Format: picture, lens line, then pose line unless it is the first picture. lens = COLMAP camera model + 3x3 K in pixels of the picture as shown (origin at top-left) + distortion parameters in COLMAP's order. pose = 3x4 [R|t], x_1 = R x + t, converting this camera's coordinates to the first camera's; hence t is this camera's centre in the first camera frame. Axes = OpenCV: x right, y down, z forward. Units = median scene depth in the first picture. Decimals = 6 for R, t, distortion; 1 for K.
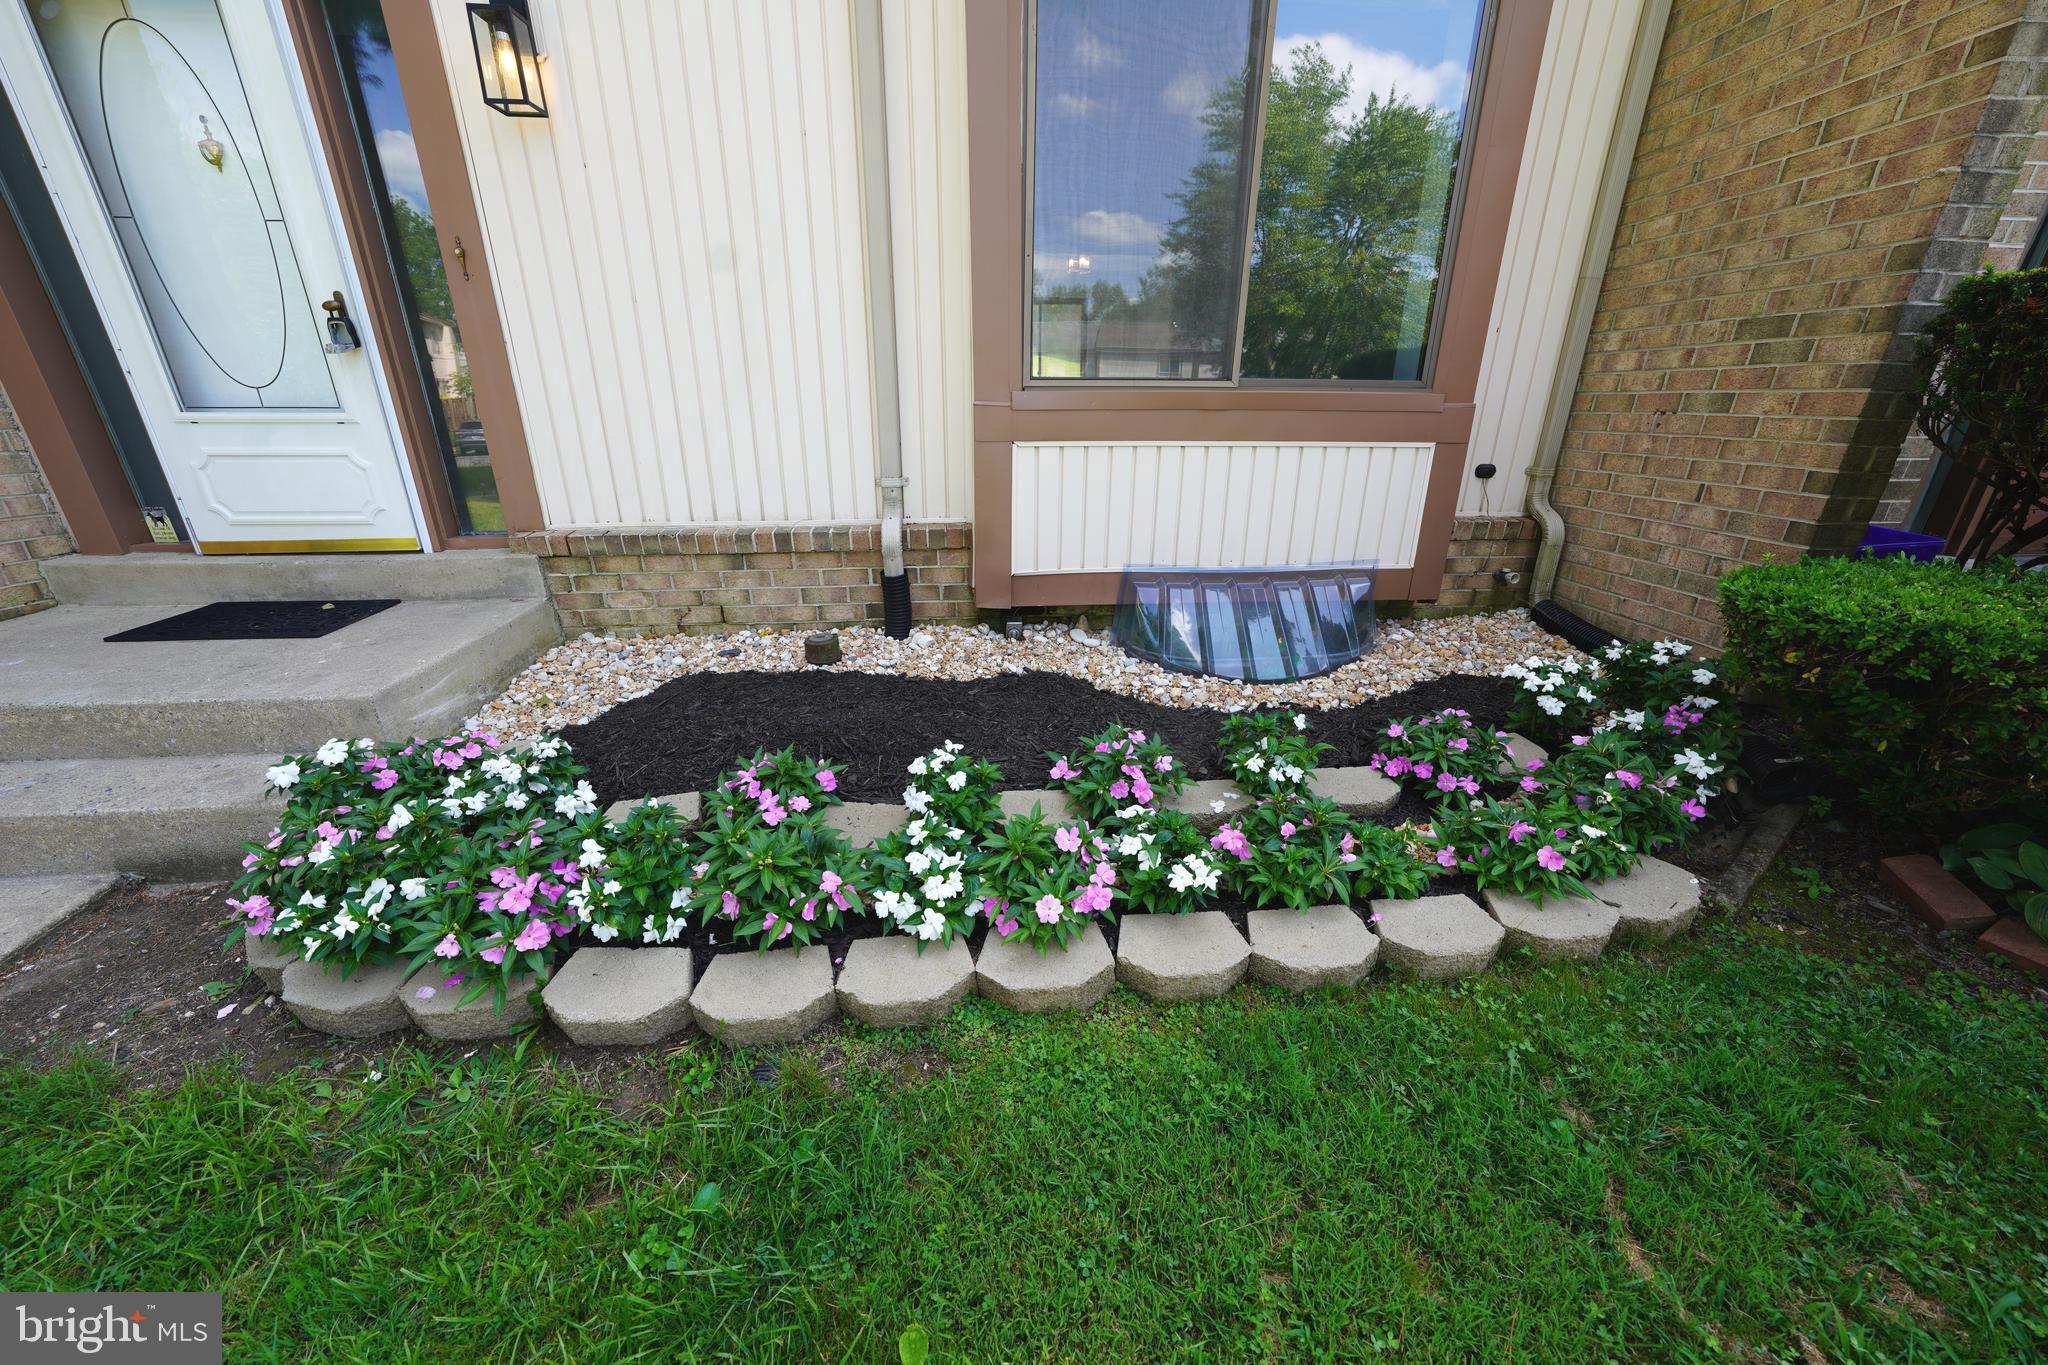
lens RADIAL K [[725.2, 0, 1027.8], [0, 725.2, 687.0], [0, 0, 1]] dist [-0.025629, 0.005337]
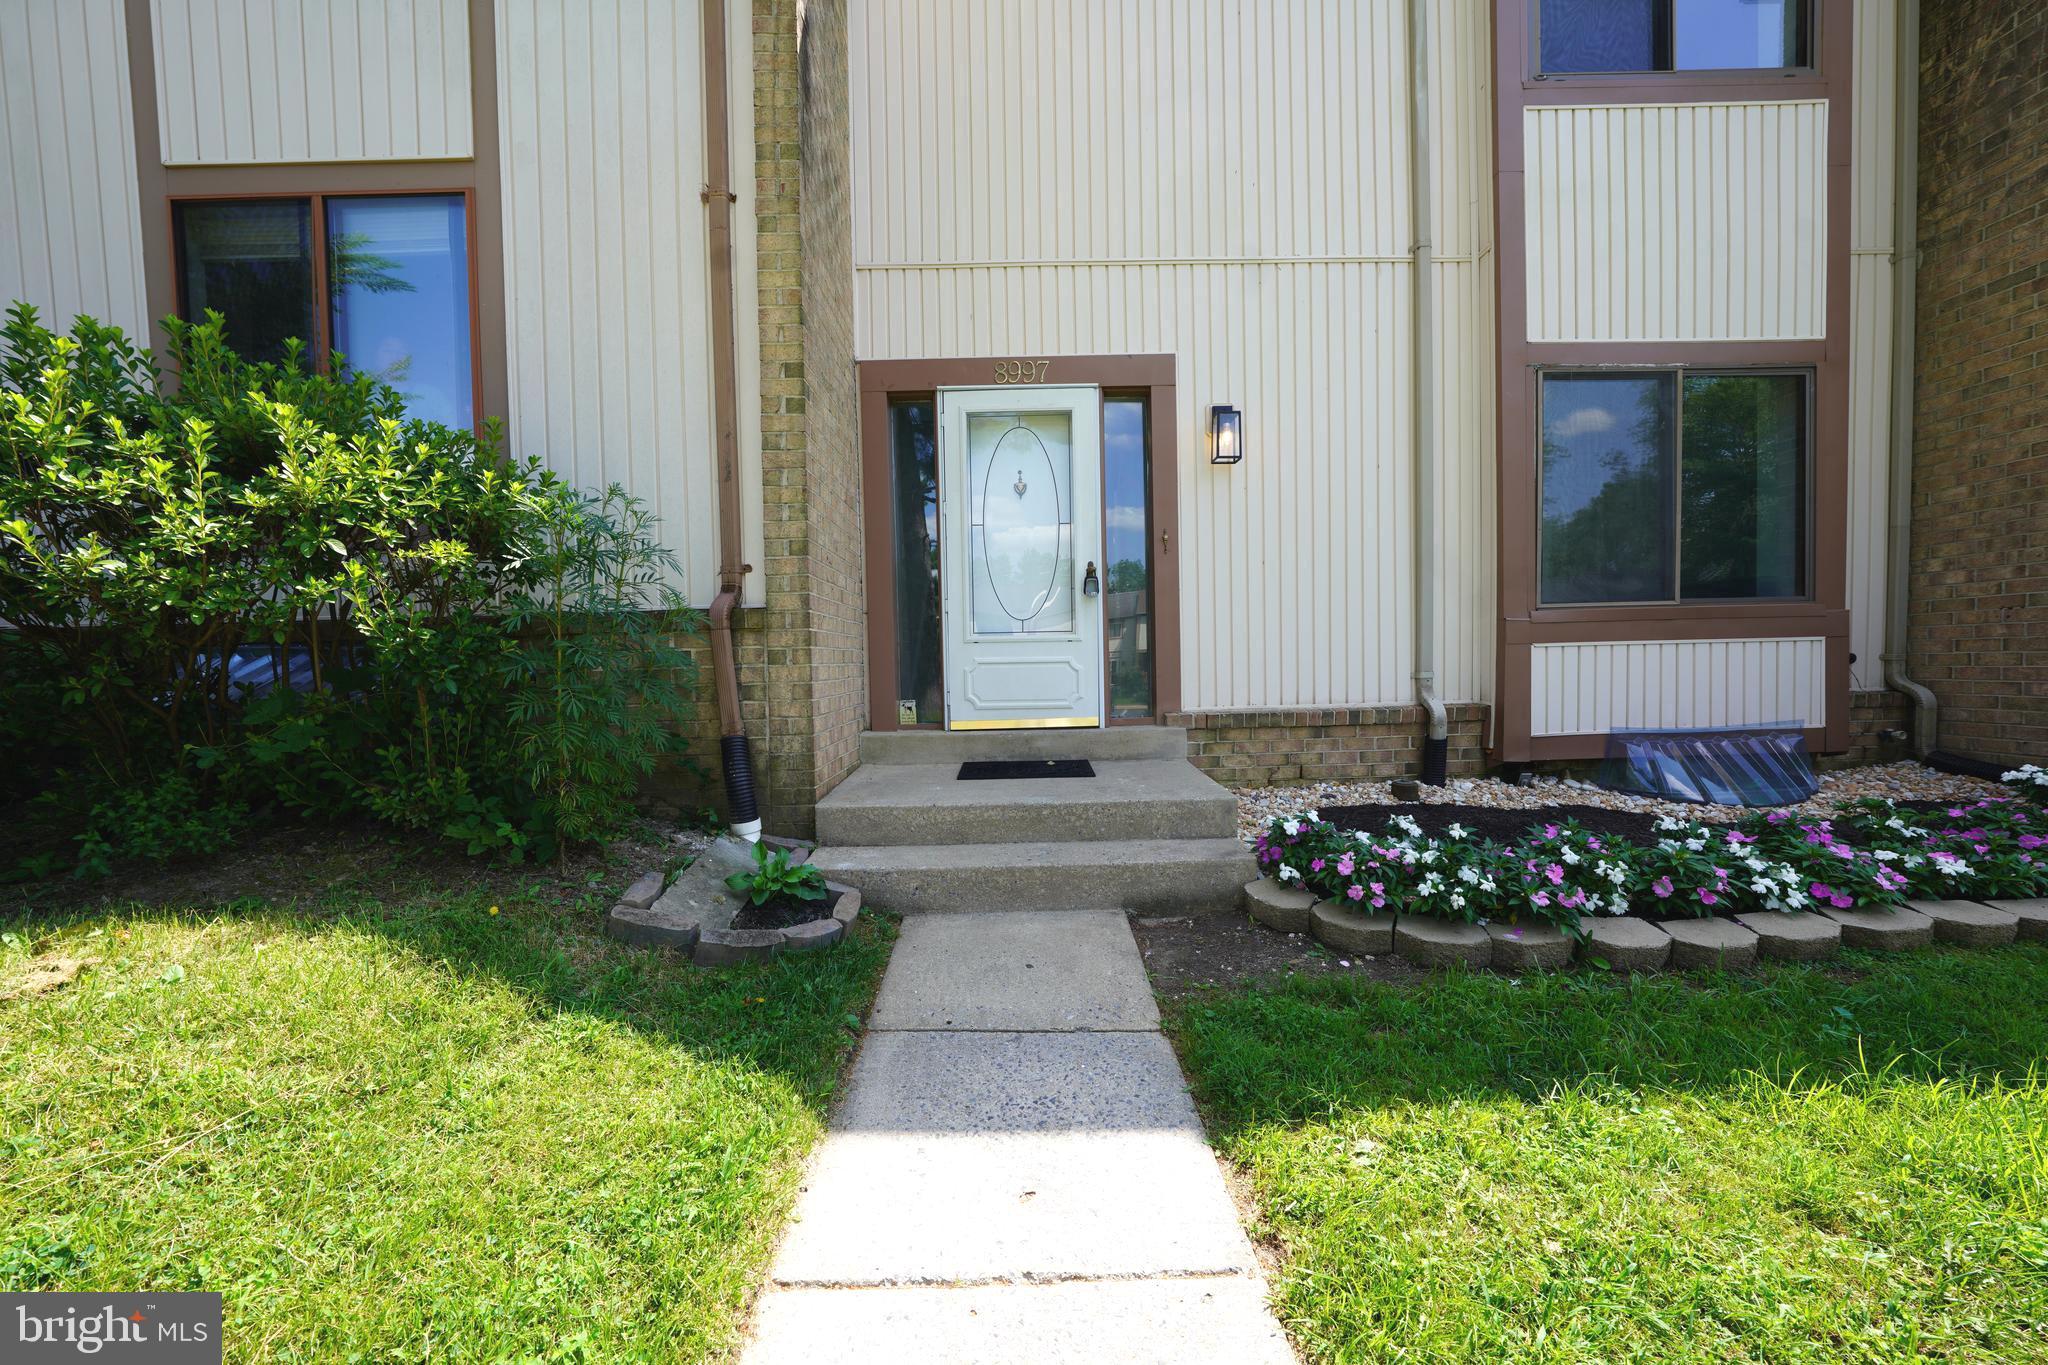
lens RADIAL K [[725.2, 0, 1022.3], [0, 725.2, 693.4], [0, 0, 1]] dist [-0.025629, 0.005337]
pose [[0.996752, -0.024807, -0.076621, -0.861211], [-0.001345, 0.946119, -0.323816, 0.205051], [0.080526, 0.322867, 0.943012, -0.374598]]
